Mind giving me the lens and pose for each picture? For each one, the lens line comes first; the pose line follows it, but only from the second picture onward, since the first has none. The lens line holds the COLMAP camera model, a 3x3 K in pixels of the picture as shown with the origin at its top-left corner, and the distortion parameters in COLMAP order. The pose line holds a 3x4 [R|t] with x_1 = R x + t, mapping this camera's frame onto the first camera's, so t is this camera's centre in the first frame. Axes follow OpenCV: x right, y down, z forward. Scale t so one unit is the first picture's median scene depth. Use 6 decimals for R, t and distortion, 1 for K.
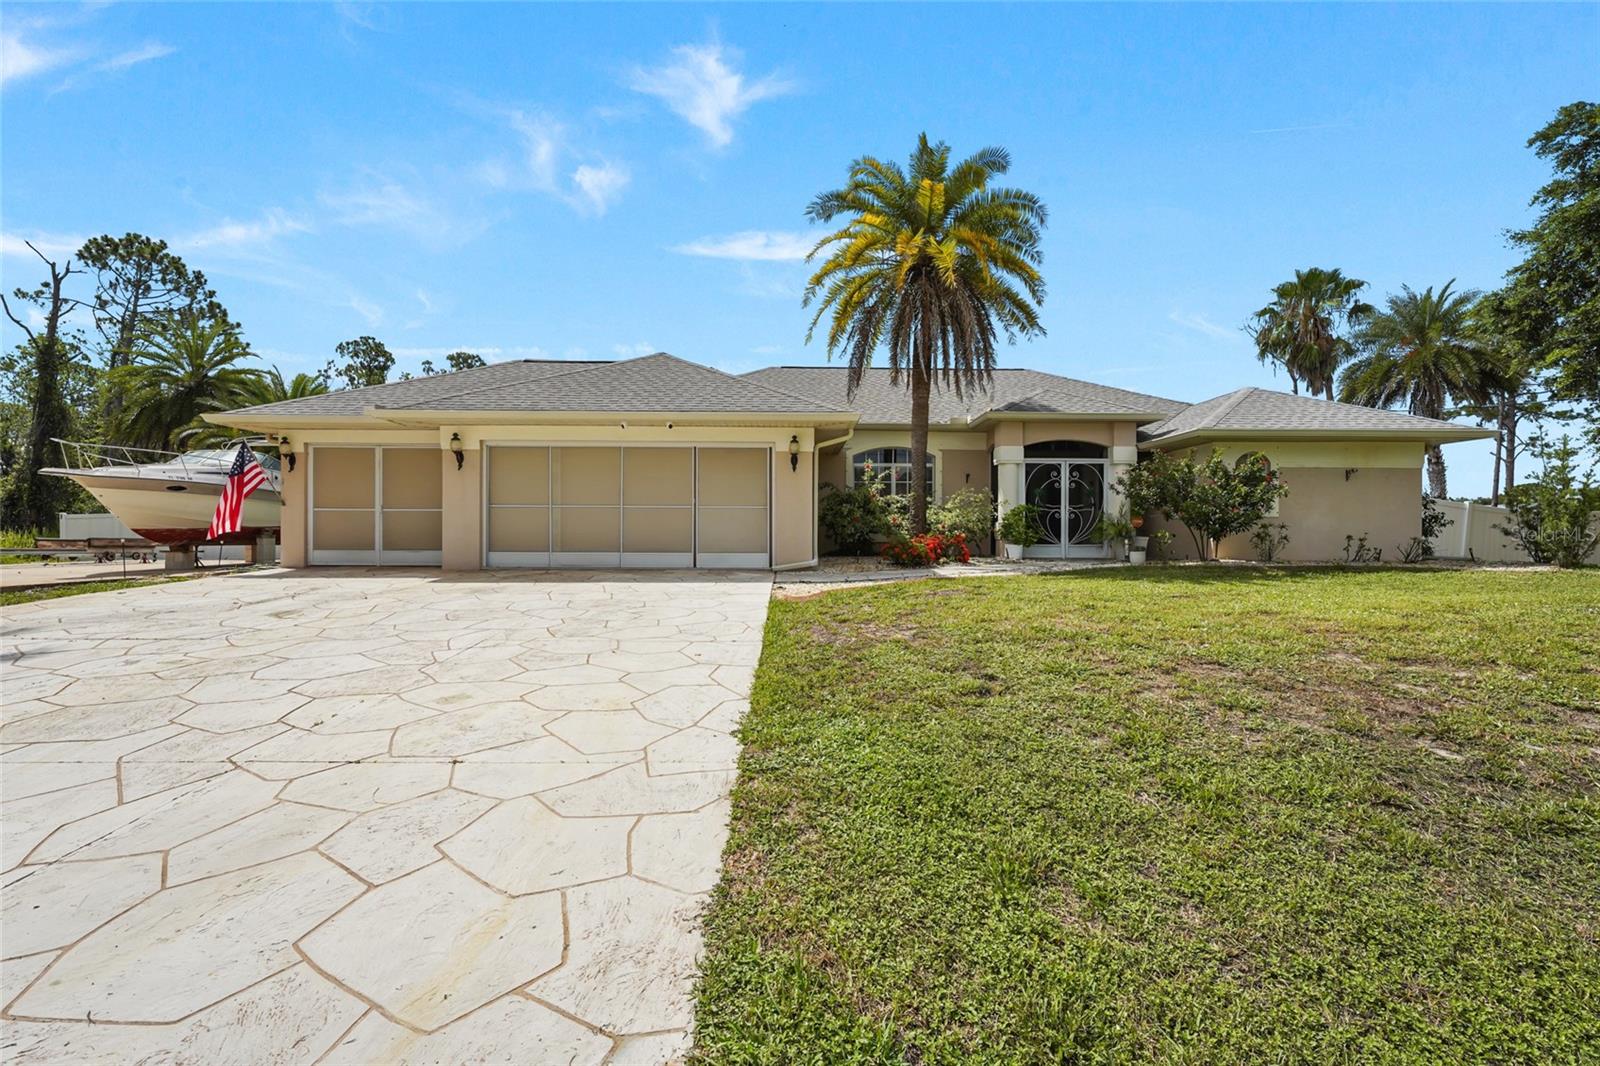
lens RADIAL K [[717.7, 0, 800.0], [0, 717.7, 533.0], [0, 0, 1]] dist [-0.000680, 0.000642]
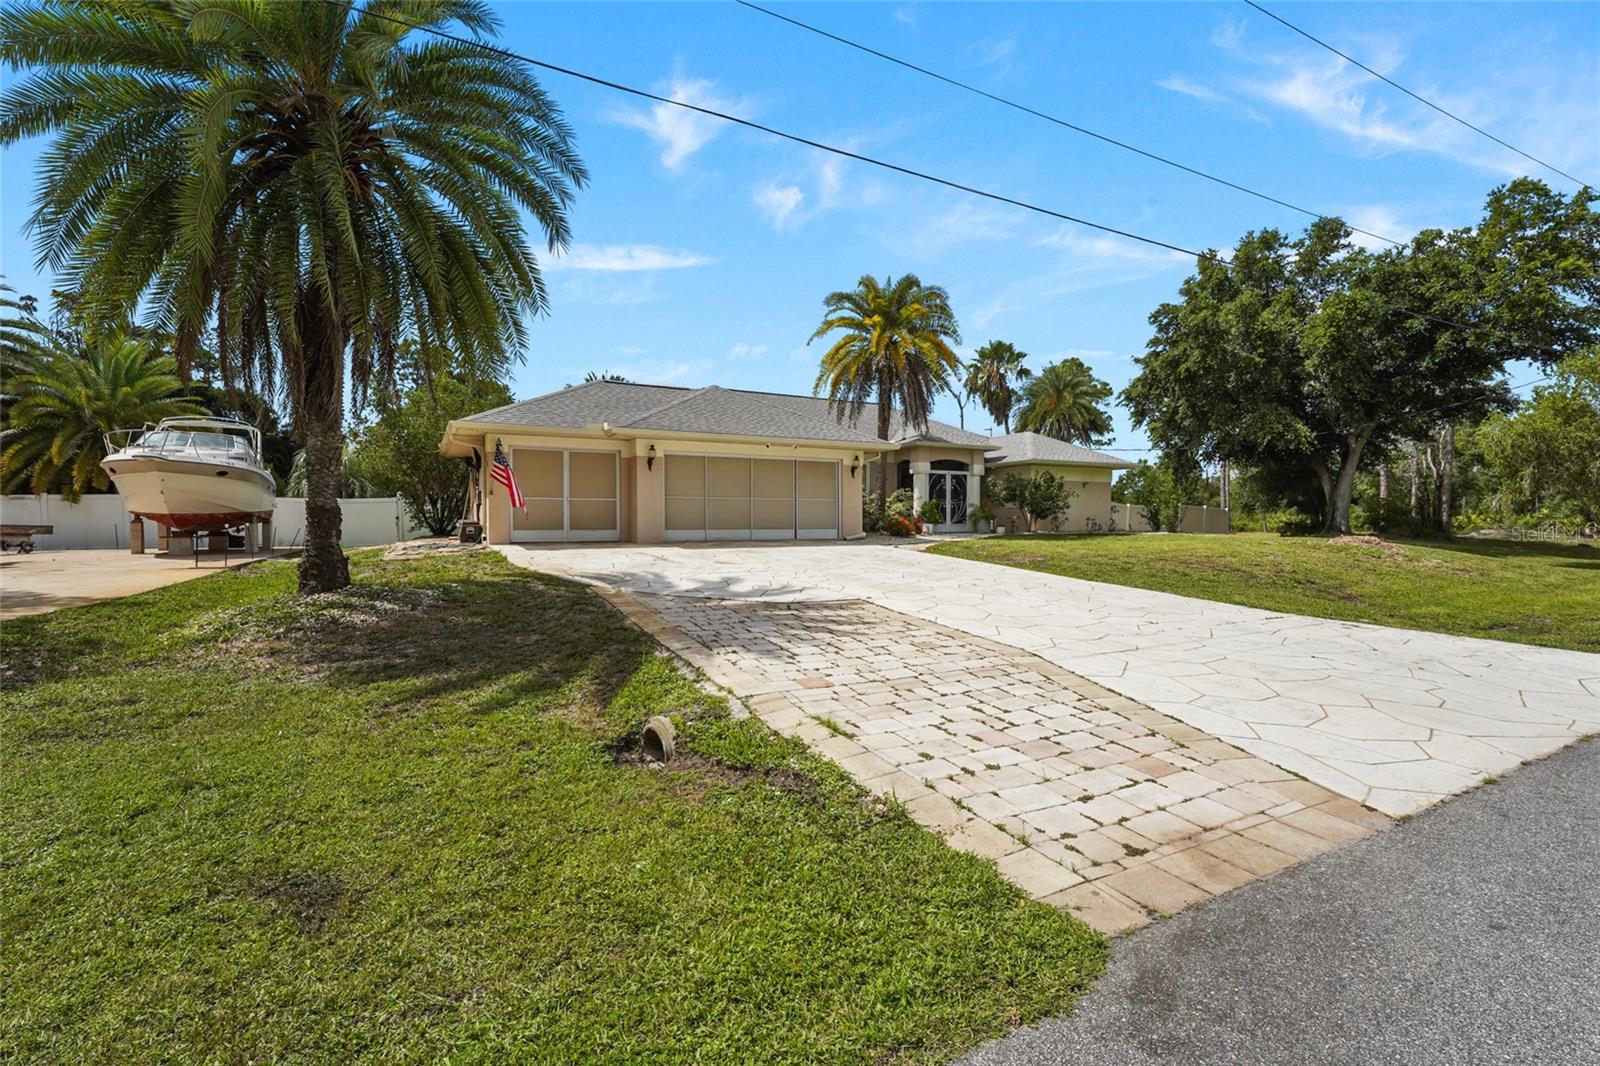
lens RADIAL K [[717.7, 0, 800.0], [0, 717.7, 533.0], [0, 0, 1]] dist [-0.000680, 0.000642]
pose [[0.890429, -0.011527, 0.454977, -0.683891], [0.003557, 0.999825, 0.018370, 0.006301], [-0.455109, -0.014739, 0.890314, -0.302258]]
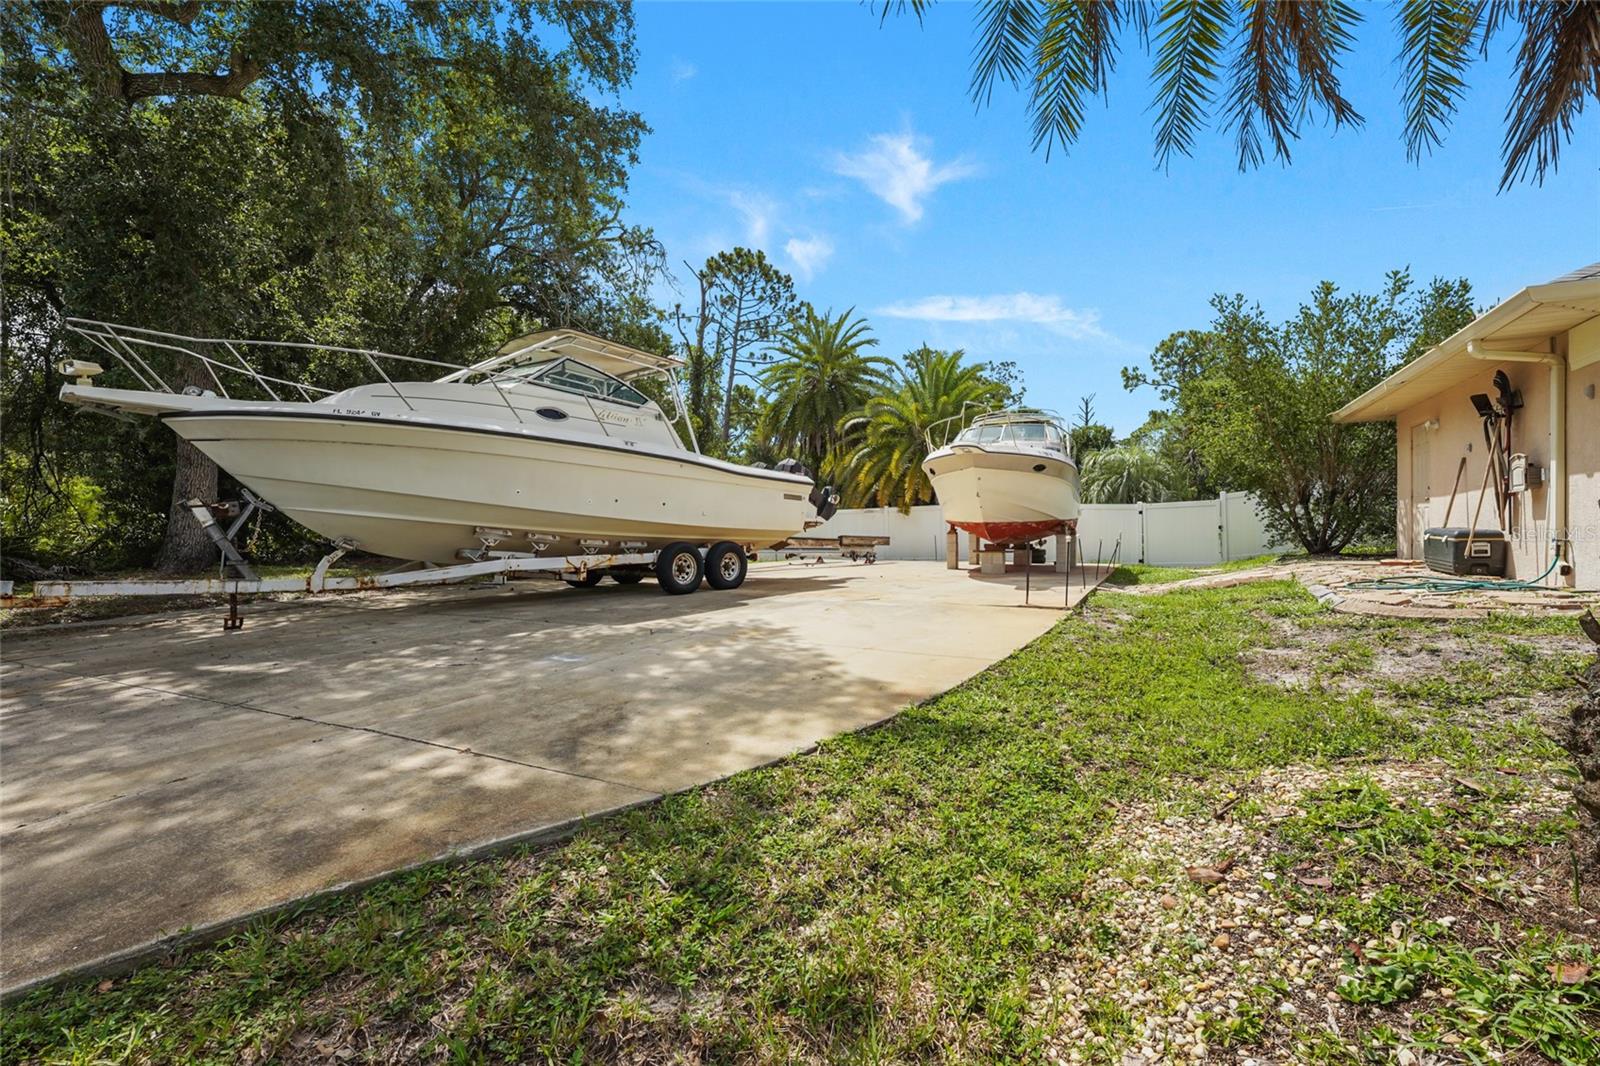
lens RADIAL K [[717.7, 0, 800.0], [0, 717.7, 533.0], [0, 0, 1]] dist [-0.000680, 0.000642]
pose [[0.888275, -0.005552, -0.459278, -0.835931], [0.004953, 0.999985, -0.002508, 0.007602], [0.459285, -0.000047, 0.888289, 0.217462]]
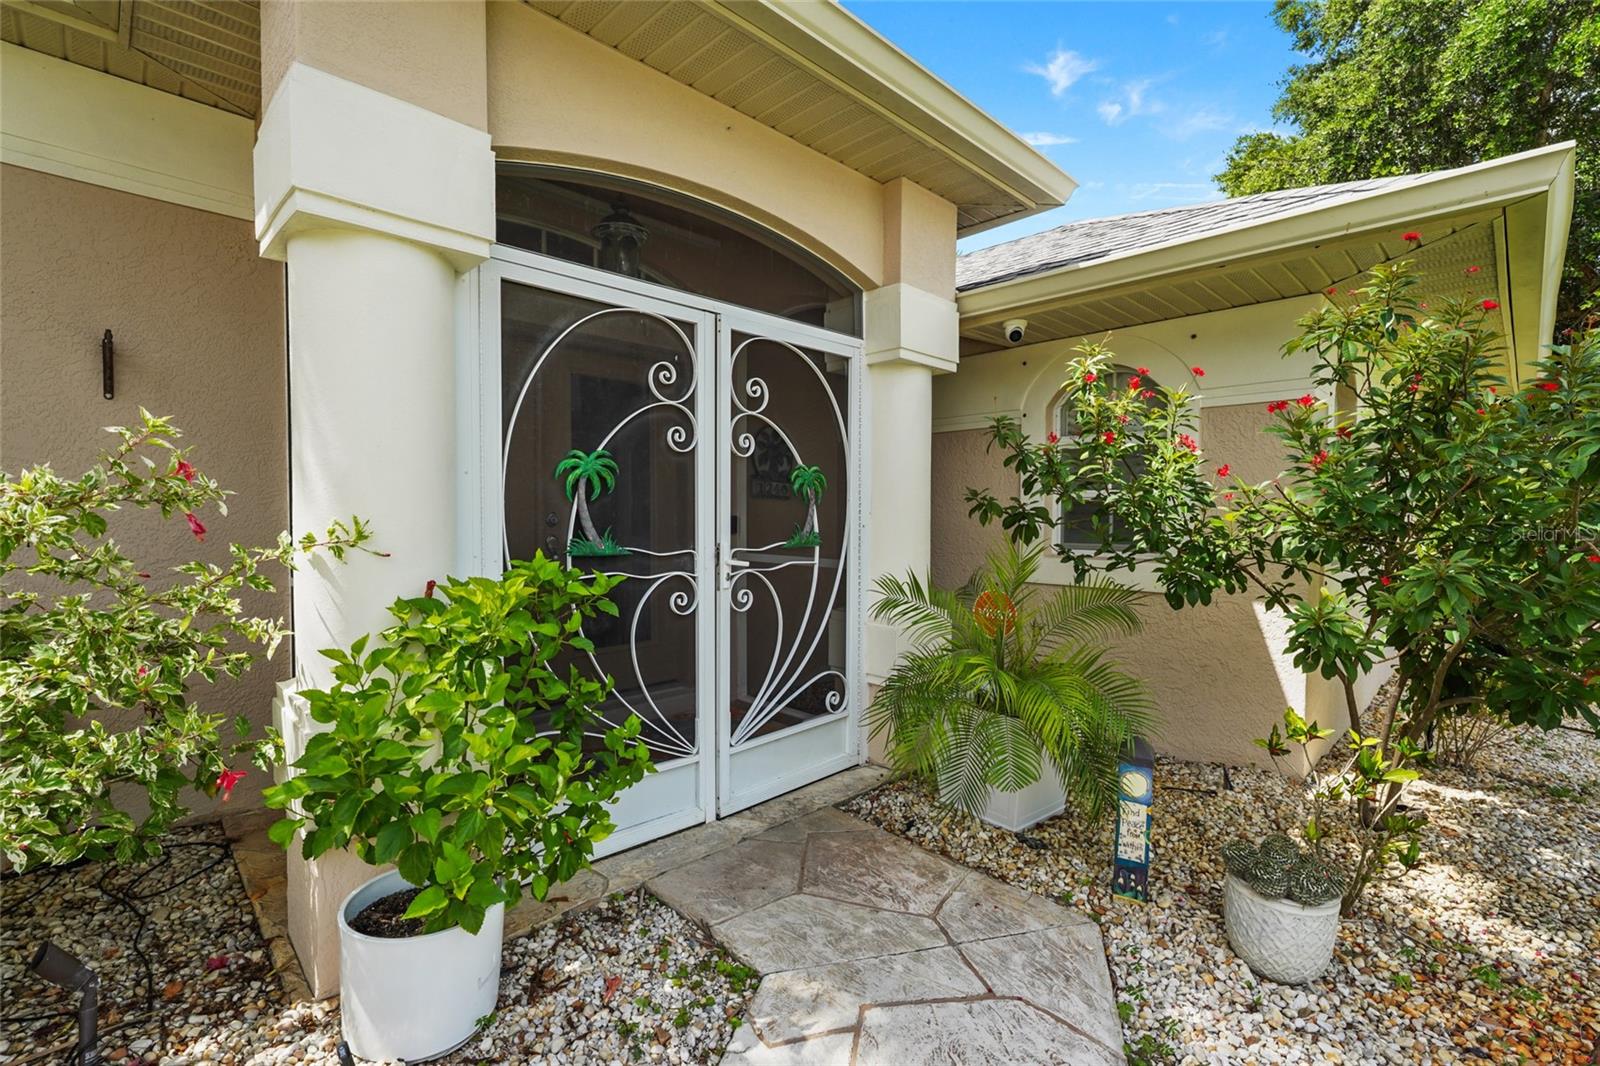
lens RADIAL K [[717.7, 0, 800.0], [0, 717.7, 533.0], [0, 0, 1]] dist [-0.000680, 0.000642]
pose [[0.727729, -0.020694, 0.685552, 0.259129], [-0.003568, 0.999417, 0.033956, -0.049607], [-0.685855, -0.027157, 0.727231, 0.859475]]
